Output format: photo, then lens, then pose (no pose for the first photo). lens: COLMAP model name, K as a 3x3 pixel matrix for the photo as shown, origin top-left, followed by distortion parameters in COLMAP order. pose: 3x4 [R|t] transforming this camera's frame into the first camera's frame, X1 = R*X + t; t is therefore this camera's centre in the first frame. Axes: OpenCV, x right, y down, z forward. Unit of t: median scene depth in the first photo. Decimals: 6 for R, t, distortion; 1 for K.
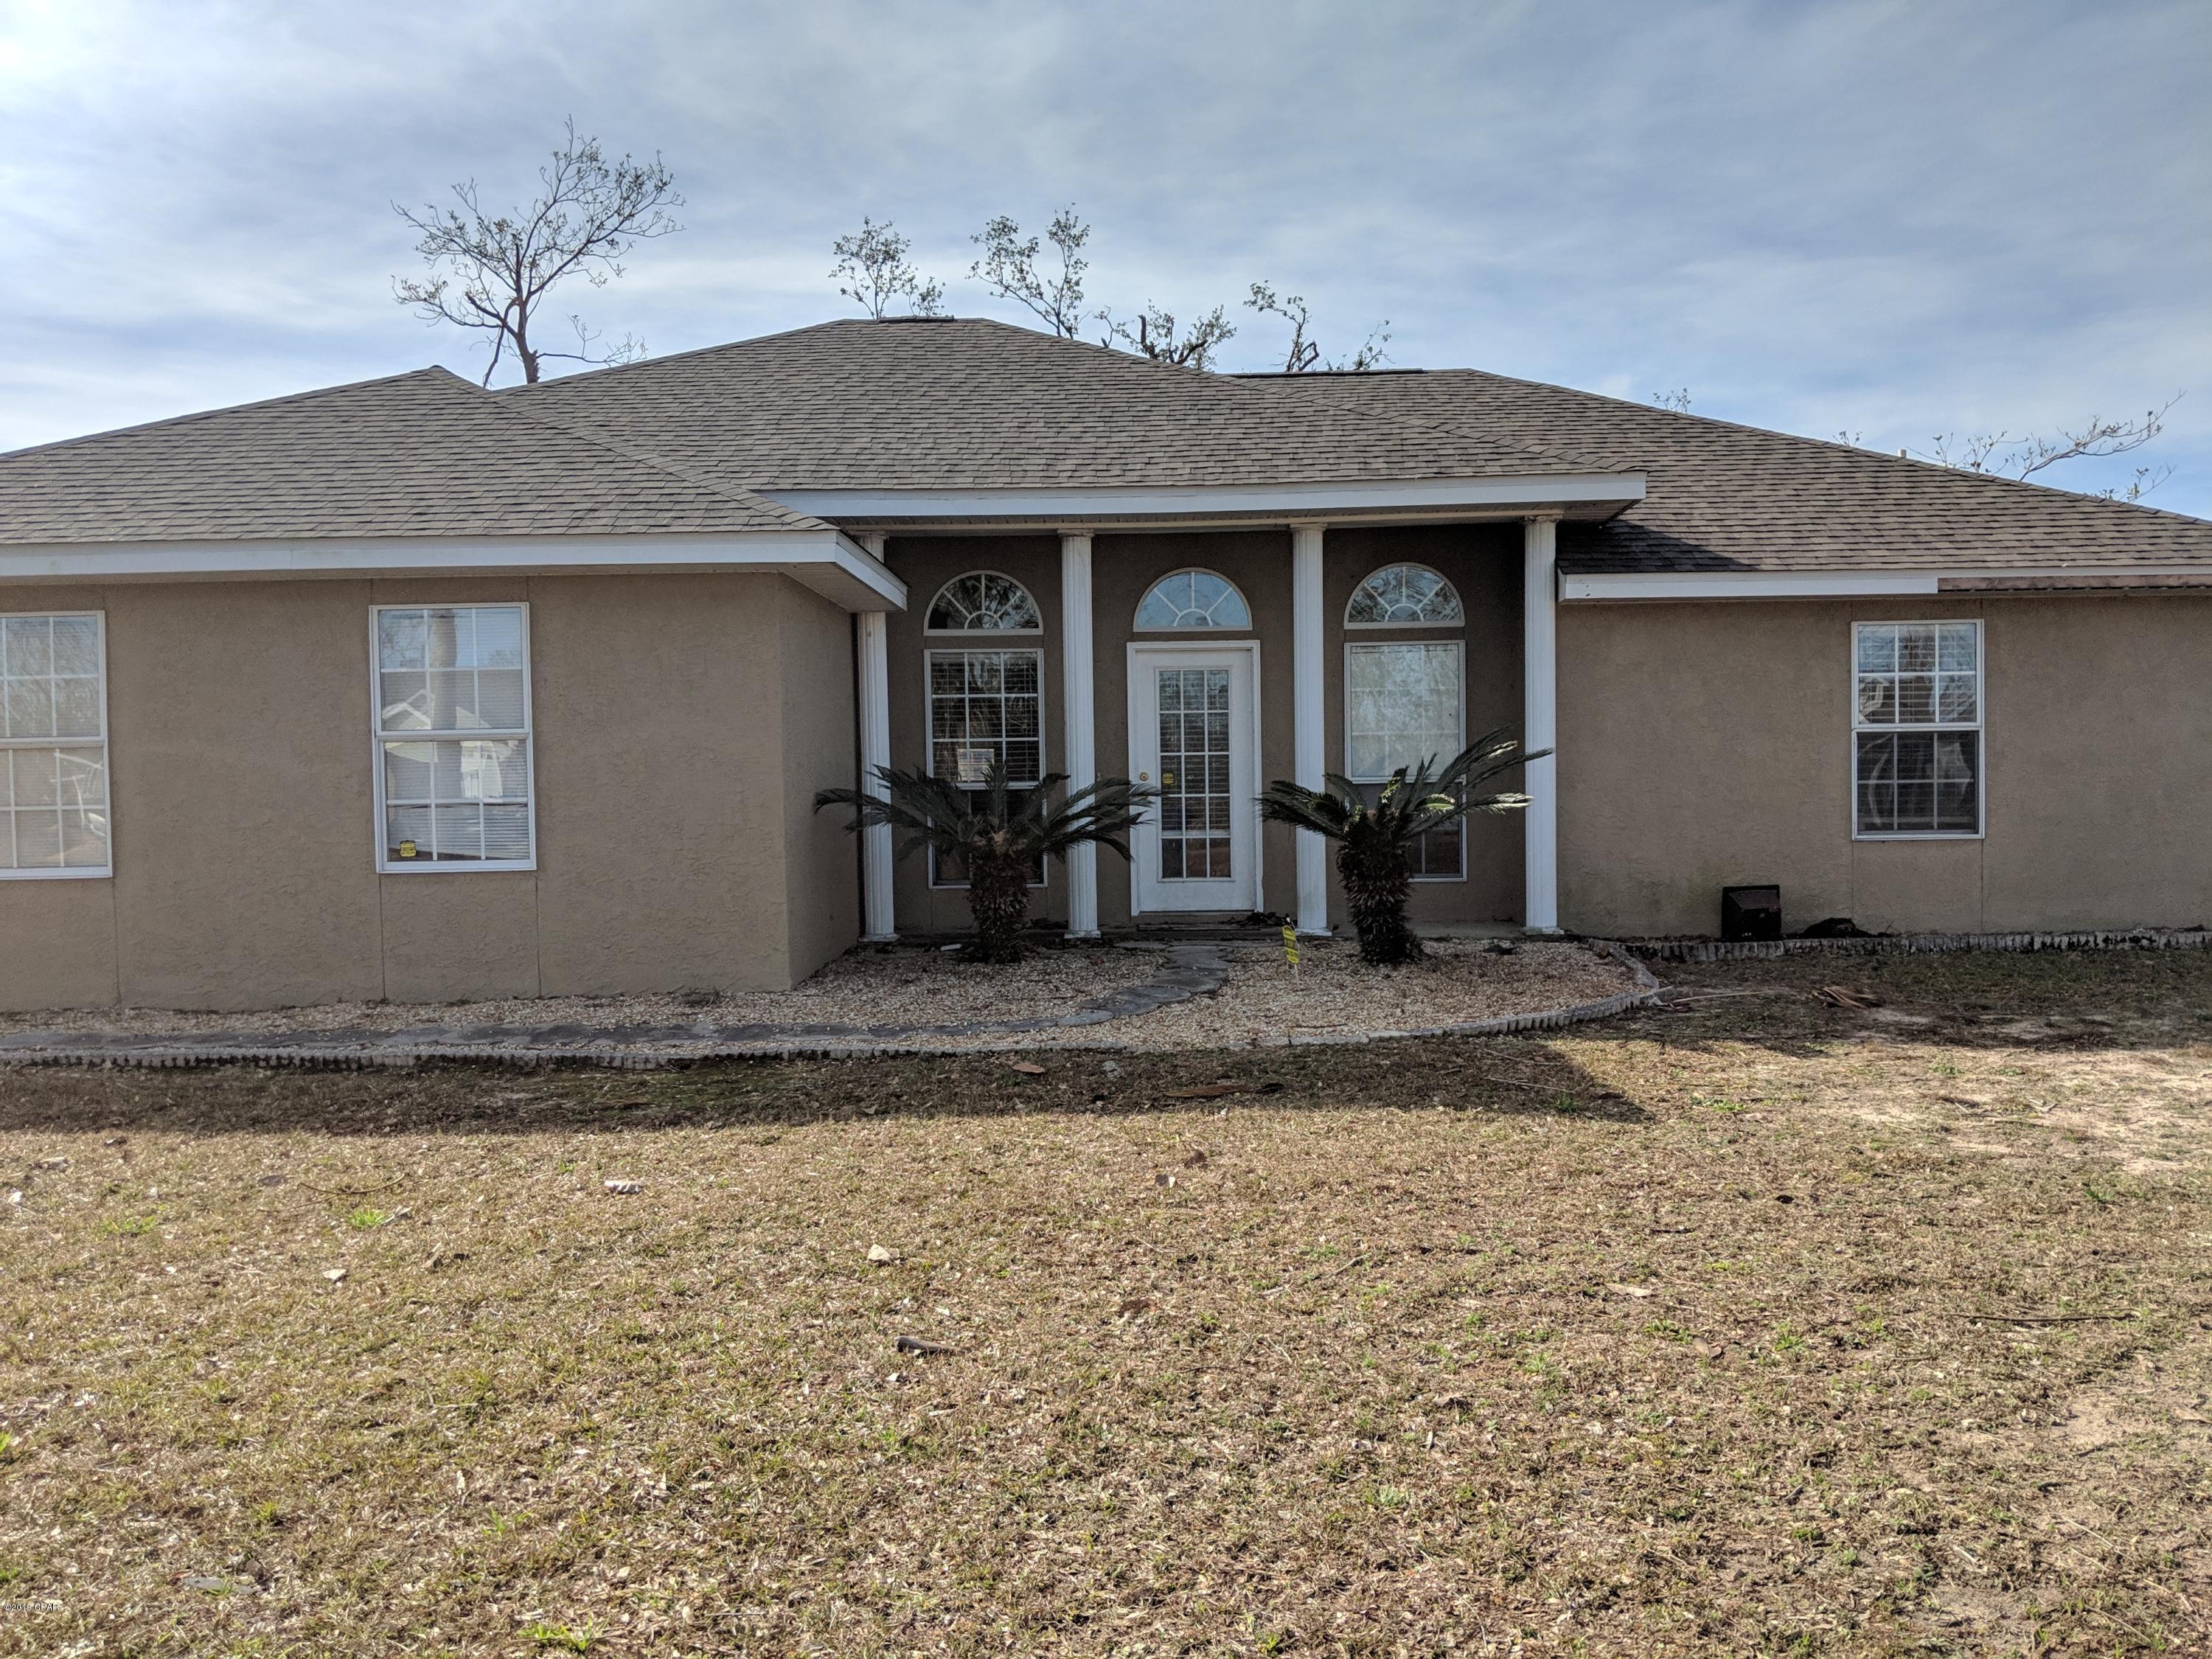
lens RADIAL K [[1760.5, 0, 1114.2], [0, 1760.5, 878.3], [0, 0, 1]] dist [0.026552, -0.053903]
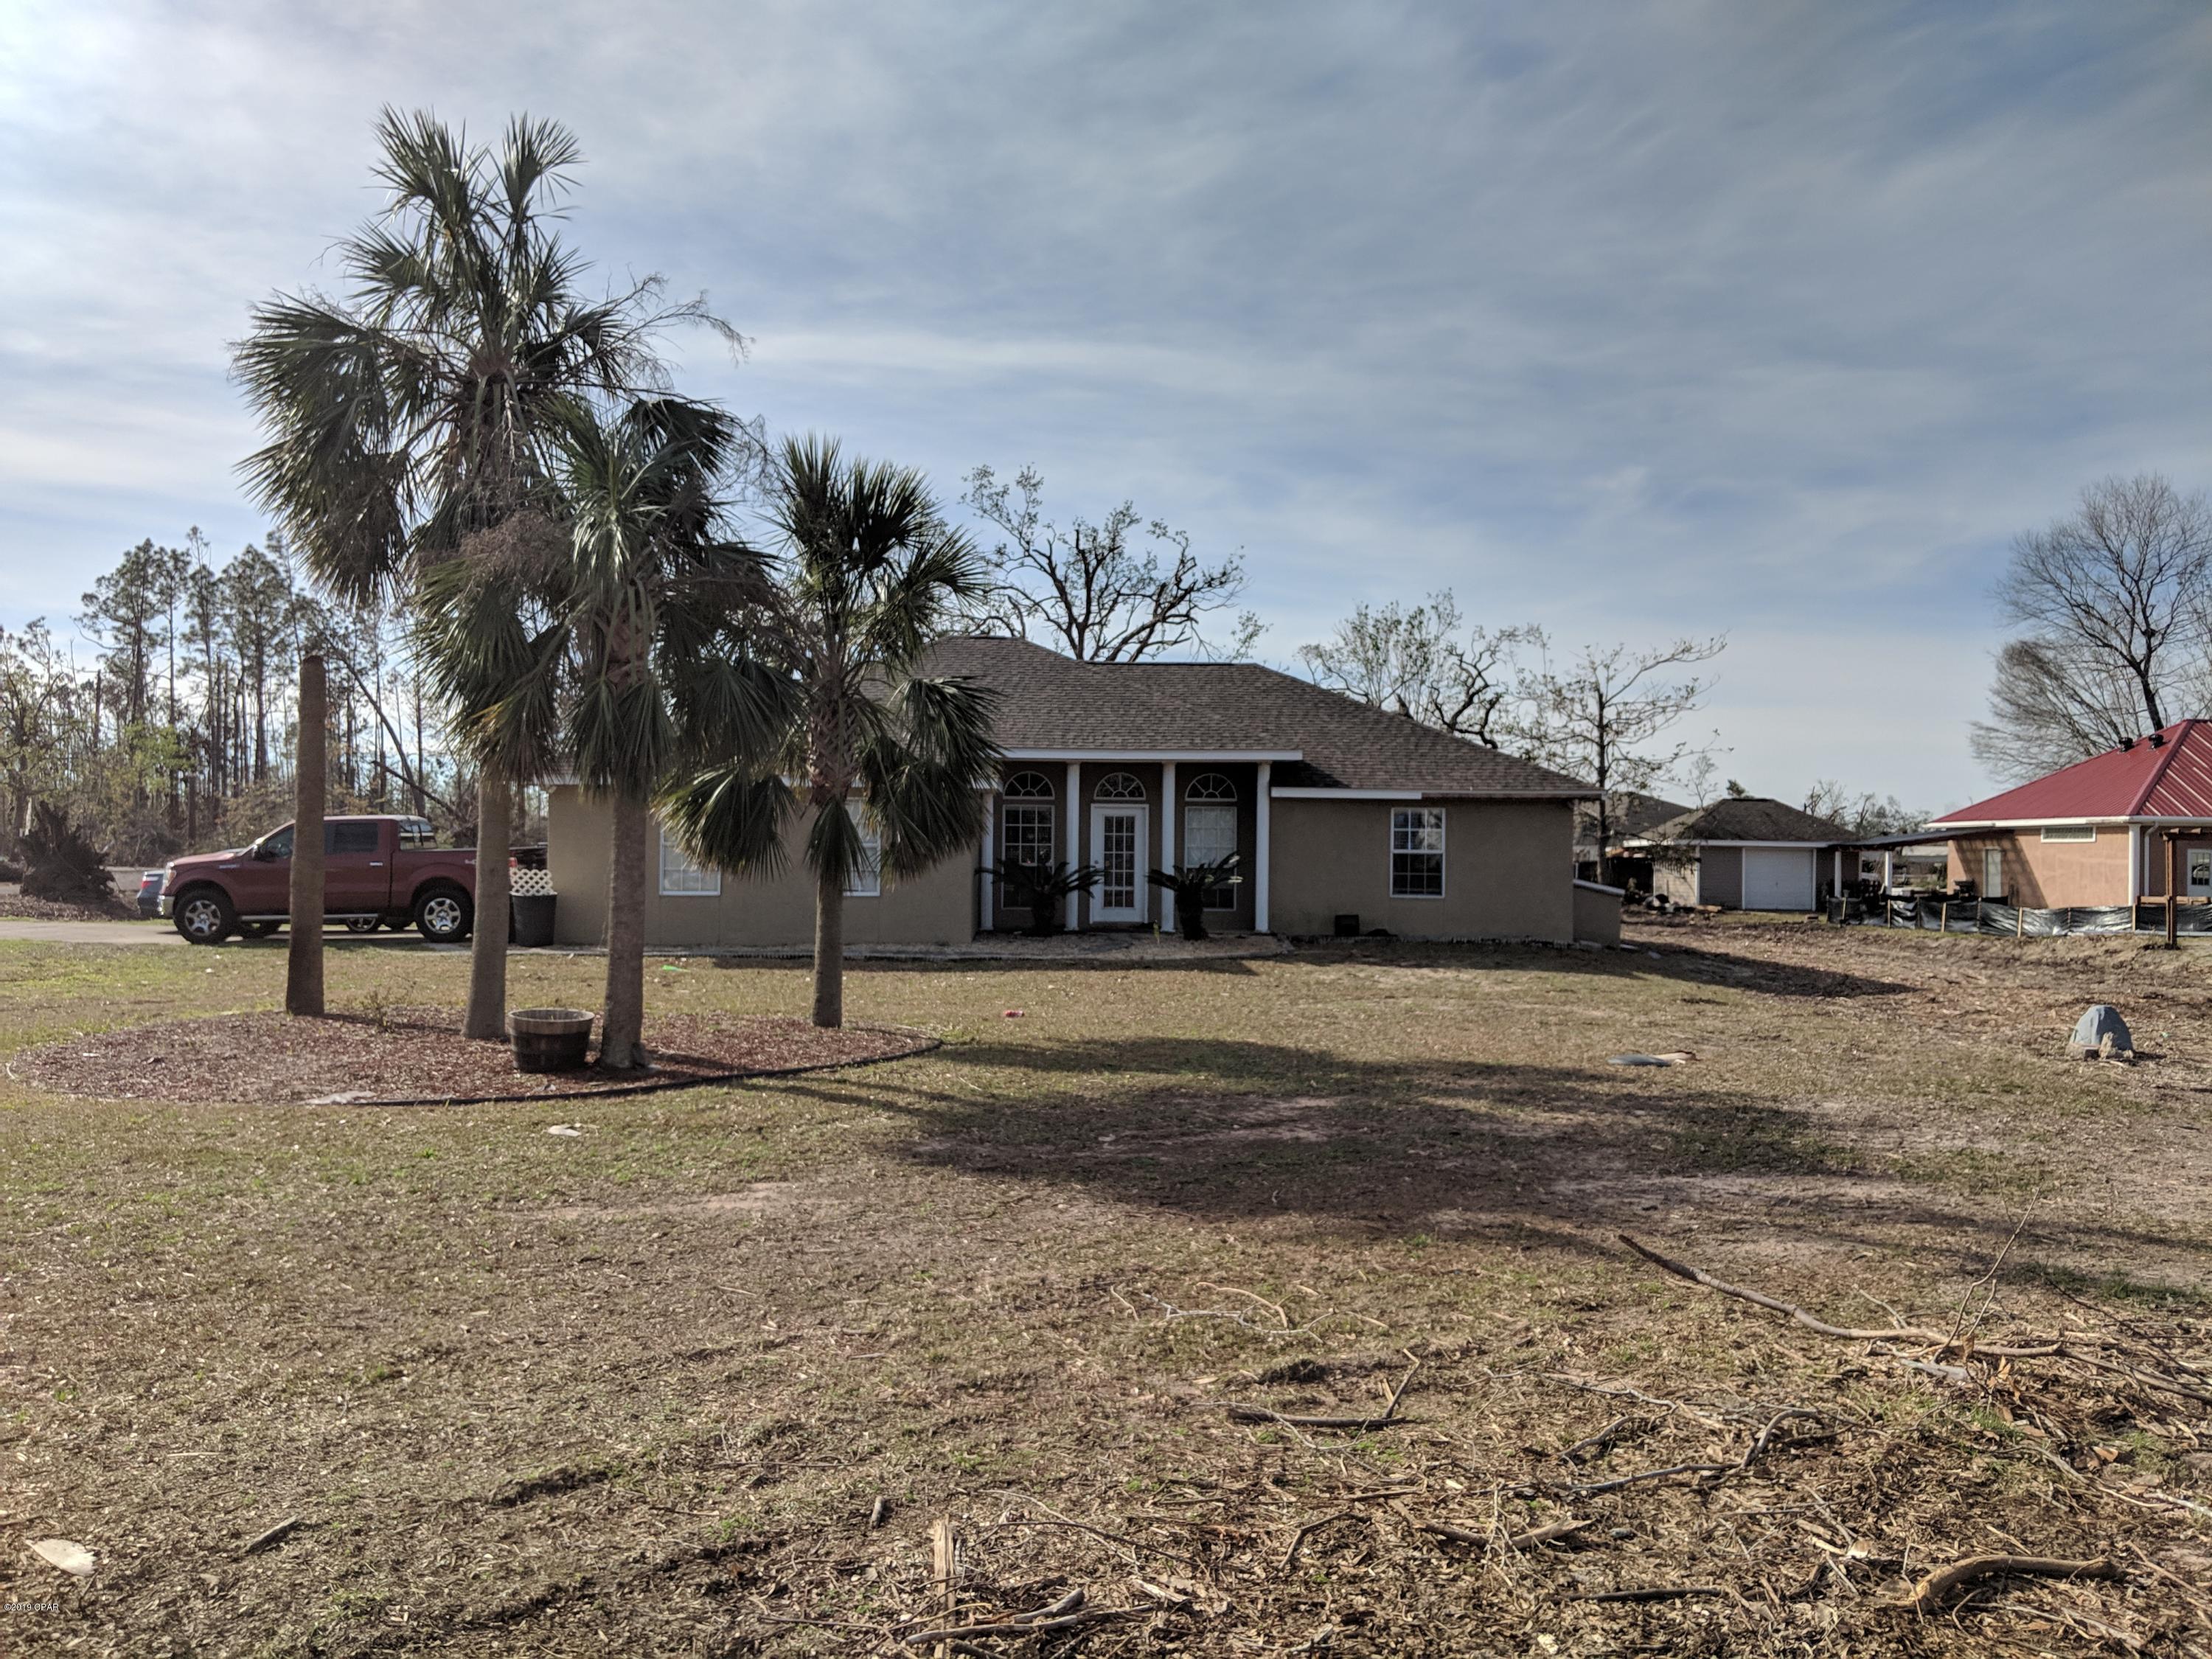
lens RADIAL K [[1760.5, 0, 1045.9], [0, 1760.5, 795.4], [0, 0, 1]] dist [0.026552, -0.053903]
pose [[0.999475, 0.026418, 0.018758, -0.104883], [-0.025073, 0.997327, -0.068626, 0.015761], [-0.020521, 0.068120, 0.997466, -1.428754]]
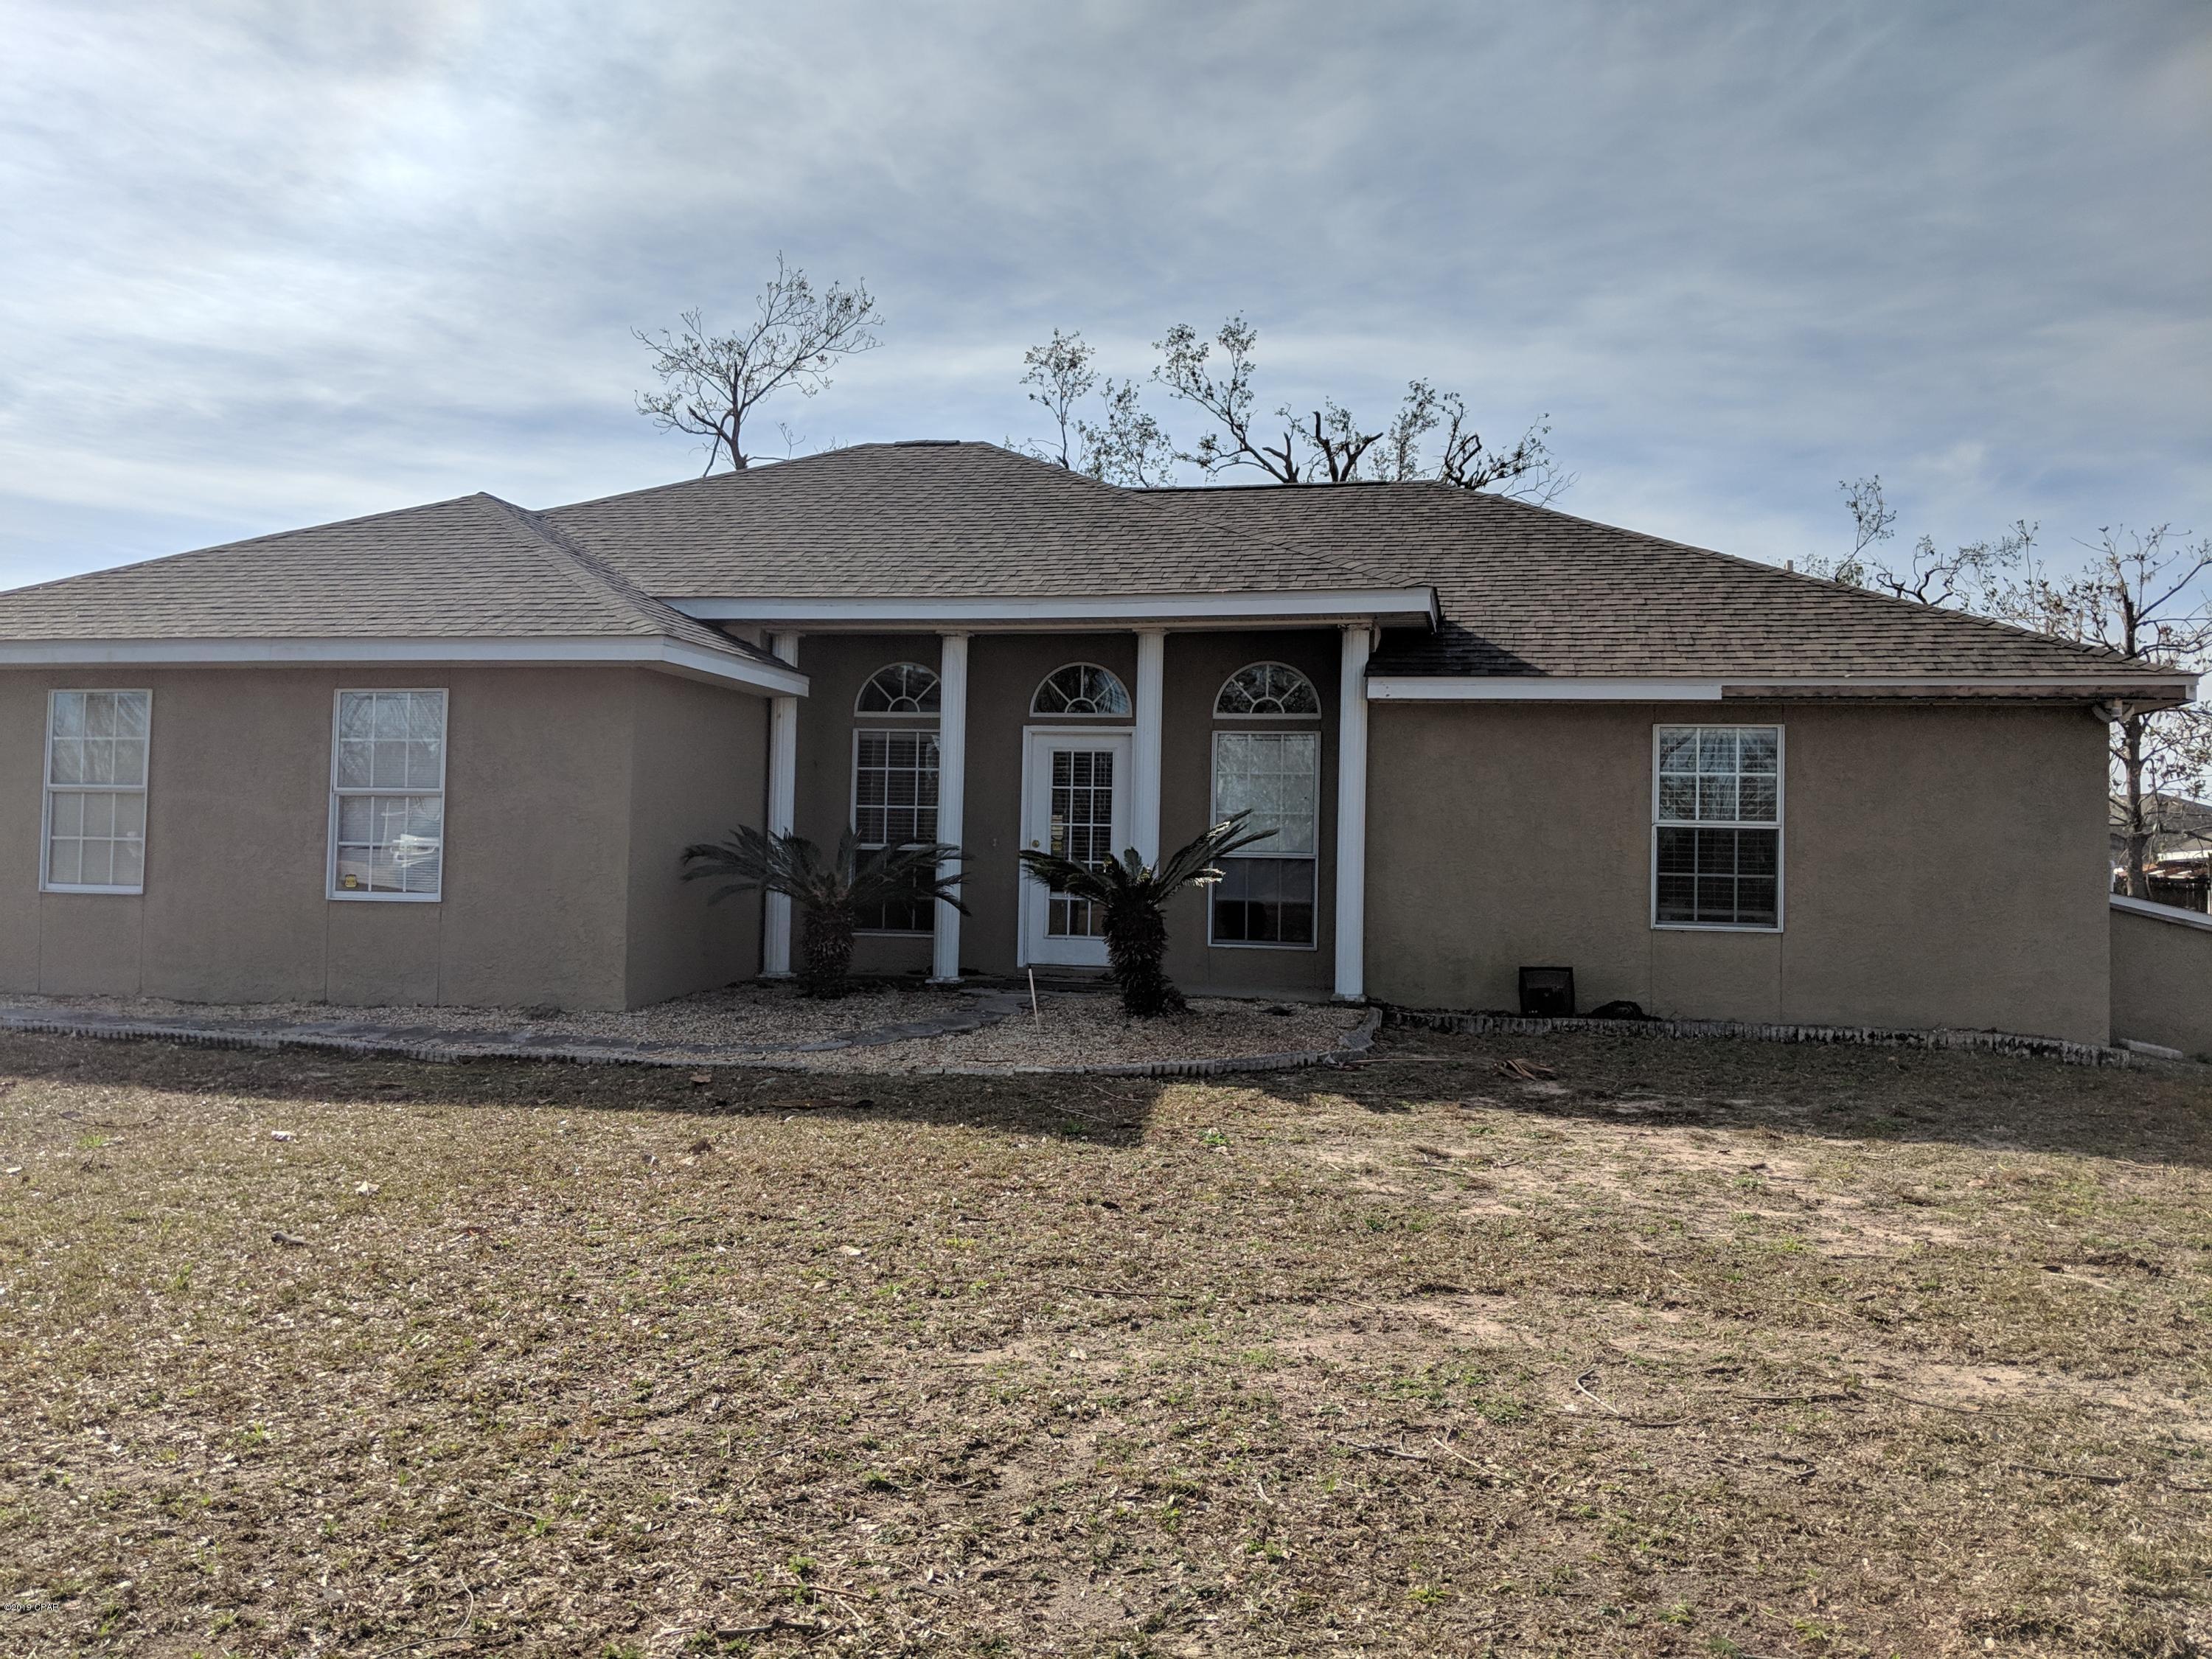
lens RADIAL K [[1760.5, 0, 1074.2], [0, 1760.5, 806.6], [0, 0, 1]] dist [0.026552, -0.053903]
pose [[0.979608, 0.031450, -0.198441, 0.290732], [-0.046101, 0.996506, -0.069645, -0.004847], [0.195557, 0.077373, 0.977635, -0.111422]]
